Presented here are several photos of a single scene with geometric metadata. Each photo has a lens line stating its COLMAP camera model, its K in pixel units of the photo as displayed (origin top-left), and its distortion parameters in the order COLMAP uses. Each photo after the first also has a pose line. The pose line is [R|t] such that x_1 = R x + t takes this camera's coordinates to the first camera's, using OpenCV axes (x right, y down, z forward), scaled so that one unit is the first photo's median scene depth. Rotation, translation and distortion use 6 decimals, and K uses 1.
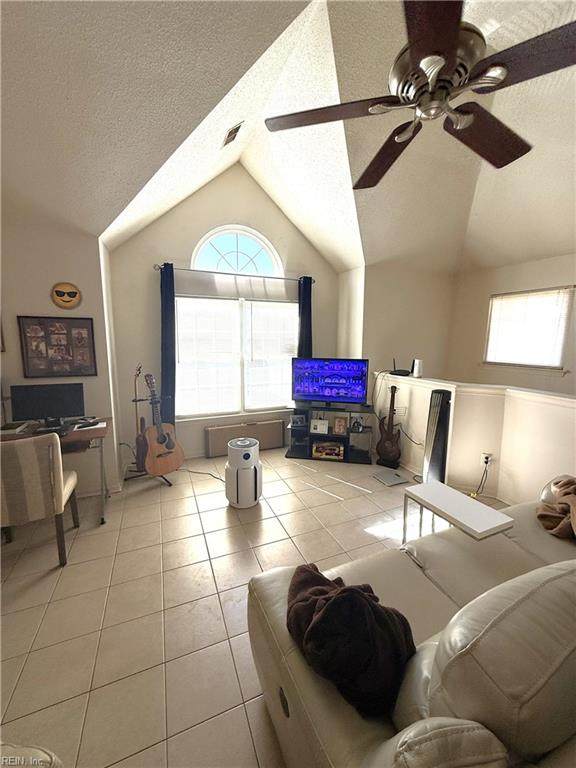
lens RADIAL K [[307.2, 0, 288.3], [0, 307.2, 383.8], [0, 0, 1]] dist [-0.004207, 0.000149]
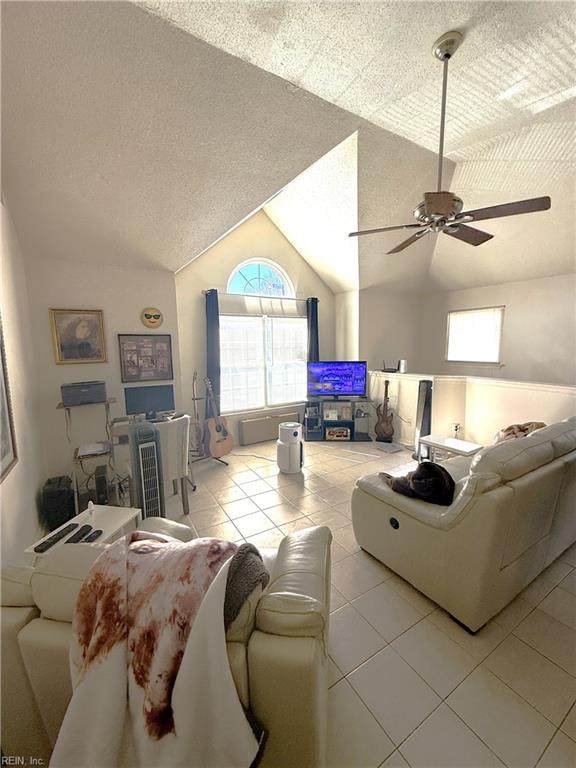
lens RADIAL K [[307.2, 0, 288.9], [0, 307.2, 381.6], [0, 0, 1]] dist [-0.004207, 0.000149]
pose [[0.989985, -0.038062, 0.135943, -0.253936], [0.041873, 0.998803, -0.025284, 0.027835], [-0.134818, 0.030723, 0.990394, -0.259996]]
